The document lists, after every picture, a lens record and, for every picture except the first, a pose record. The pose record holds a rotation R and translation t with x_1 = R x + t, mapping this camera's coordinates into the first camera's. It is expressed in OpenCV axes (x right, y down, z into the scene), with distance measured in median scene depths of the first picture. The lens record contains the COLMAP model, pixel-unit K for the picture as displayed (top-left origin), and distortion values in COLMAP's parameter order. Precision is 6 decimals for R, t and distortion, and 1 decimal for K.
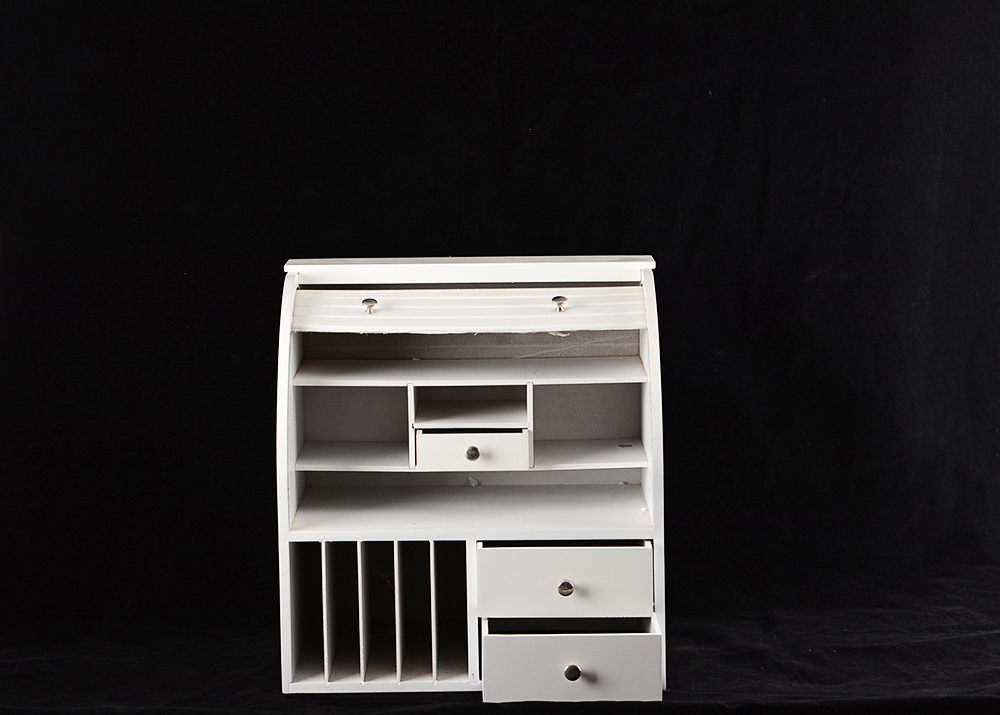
lens RADIAL K [[2884.7, 0, 500.0], [0, 2884.7, 357.5], [0, 0, 1]] dist [0.237062, 1.298267]
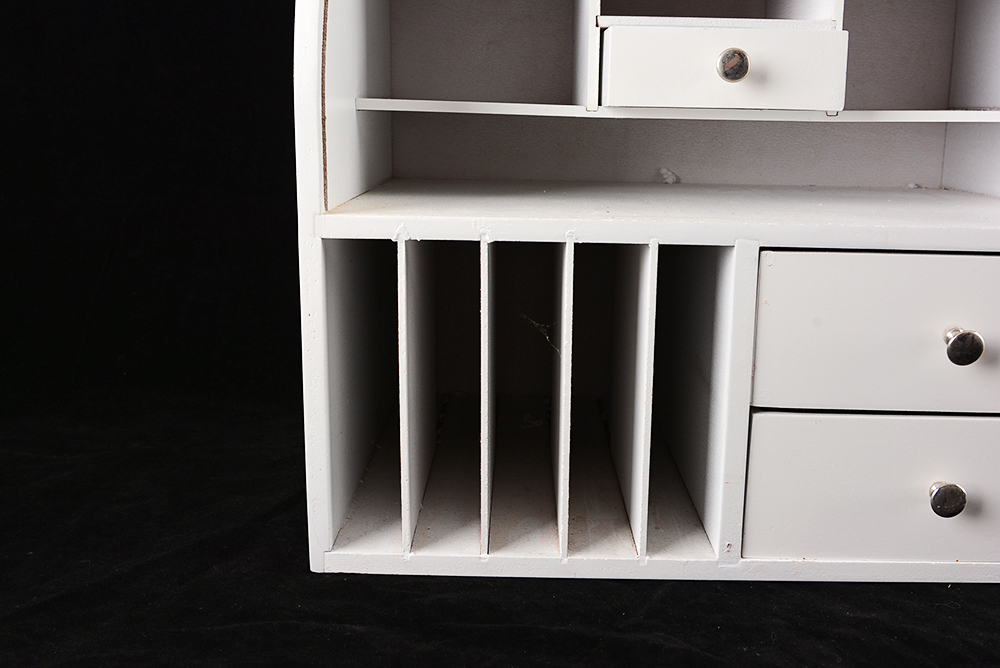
lens RADIAL K [[1041.7, 0, 500.0], [0, 1041.7, 334.0], [0, 0, 1]] dist [-0.063583, 0.001385]
pose [[0.999570, 0.025873, -0.013765, -0.042717], [-0.024768, 0.996865, 0.075140, 0.063573], [0.015666, -0.074767, 0.997078, 0.819316]]
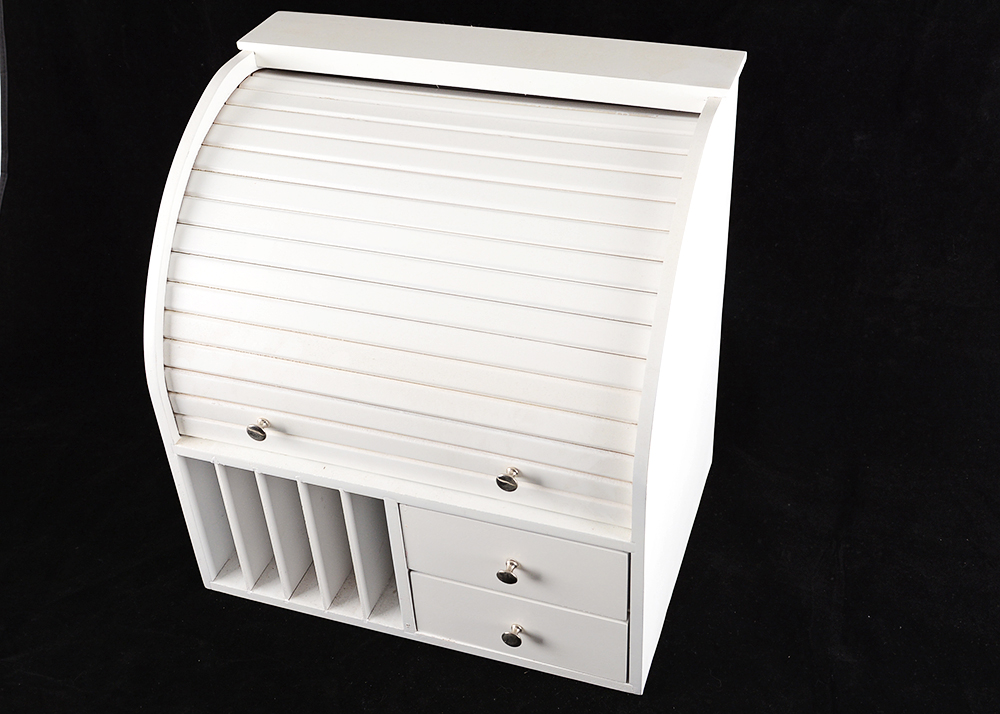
lens RADIAL K [[1181.3, 0, 500.0], [0, 1181.3, 357.0], [0, 0, 1]] dist [-0.017864, -0.036997]
pose [[0.943764, 0.170550, -0.283234, 0.093151], [-0.011420, 0.872984, 0.487616, -0.113383], [0.330422, -0.456960, 0.825839, 0.752386]]
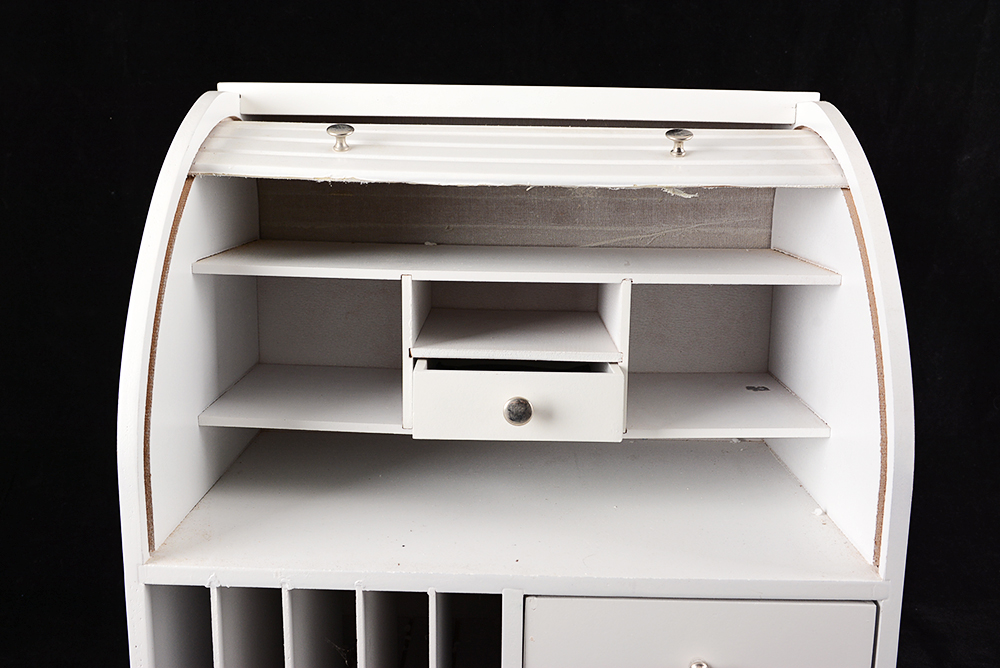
lens RADIAL K [[1041.7, 0, 500.0], [0, 1041.7, 334.0], [0, 0, 1]] dist [-0.063583, 0.001385]
pose [[0.999599, 0.027983, -0.004236, -0.012266], [-0.027794, 0.998835, 0.039452, 0.011826], [0.005335, -0.039318, 0.999213, 0.800116]]
